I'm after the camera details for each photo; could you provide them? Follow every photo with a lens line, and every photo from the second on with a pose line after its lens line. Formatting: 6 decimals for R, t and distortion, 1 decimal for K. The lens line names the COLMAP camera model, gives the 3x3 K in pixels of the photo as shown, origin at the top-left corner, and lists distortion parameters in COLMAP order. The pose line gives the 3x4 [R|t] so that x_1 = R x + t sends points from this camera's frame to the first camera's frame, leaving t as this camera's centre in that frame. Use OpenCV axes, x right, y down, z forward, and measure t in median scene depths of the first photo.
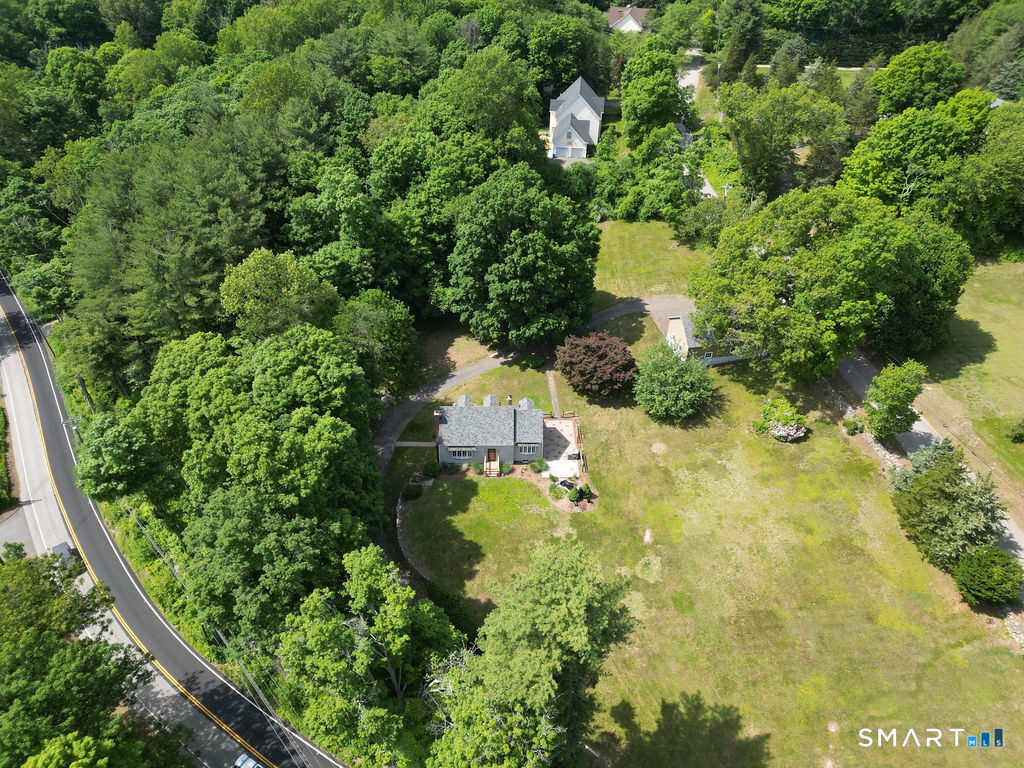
lens RADIAL K [[719.0, 0, 502.4], [0, 719.0, 384.7], [0, 0, 1]] dist [0.066840, -0.058294]
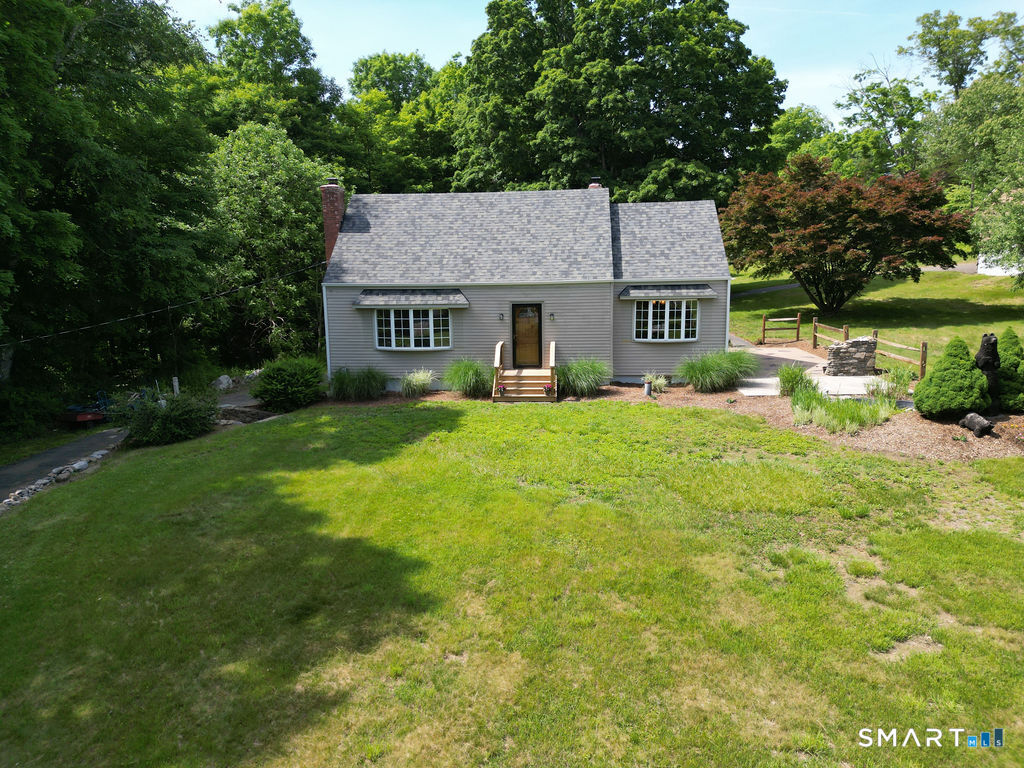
lens RADIAL K [[719.0, 0, 508.9], [0, 719.0, 380.1], [0, 0, 1]] dist [0.066840, -0.058294]
pose [[0.996256, -0.010085, -0.085858, 0.000330], [-0.031714, 0.881286, -0.471519, 0.233346], [0.080420, 0.472476, 0.877667, 0.781142]]
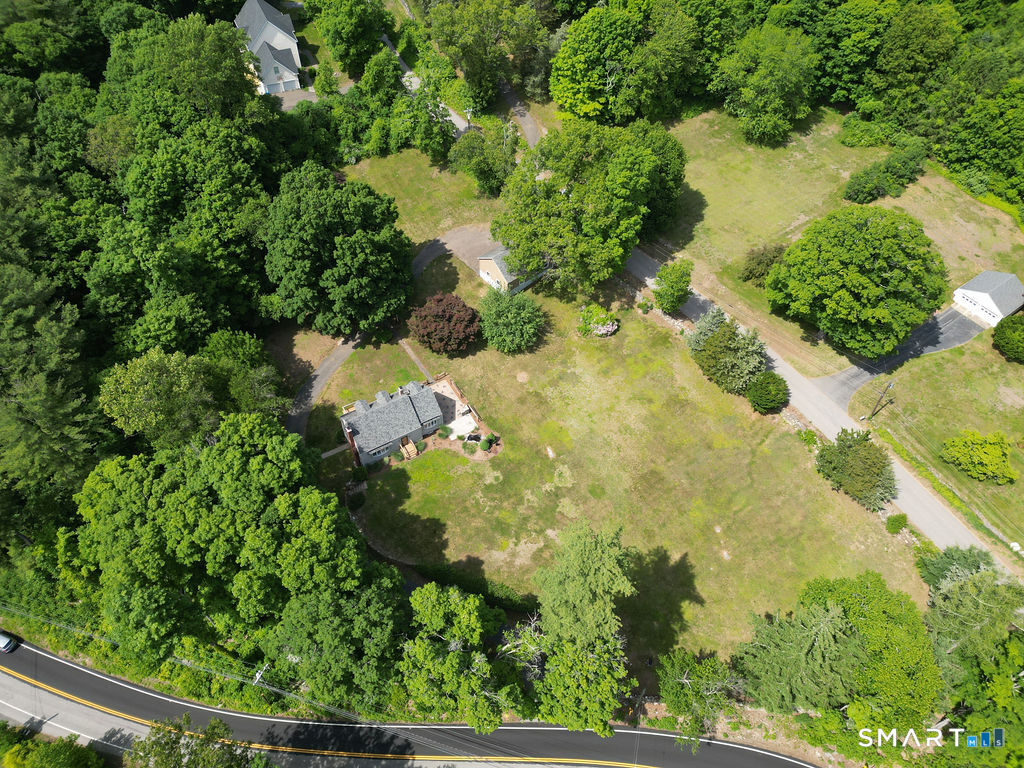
lens RADIAL K [[719.0, 0, 505.2], [0, 719.0, 388.4], [0, 0, 1]] dist [0.066840, -0.058294]
pose [[0.861705, -0.392113, 0.322043, -0.214856], [0.303904, 0.907083, 0.291277, -0.266021], [-0.406333, -0.153125, 0.900803, -0.094013]]
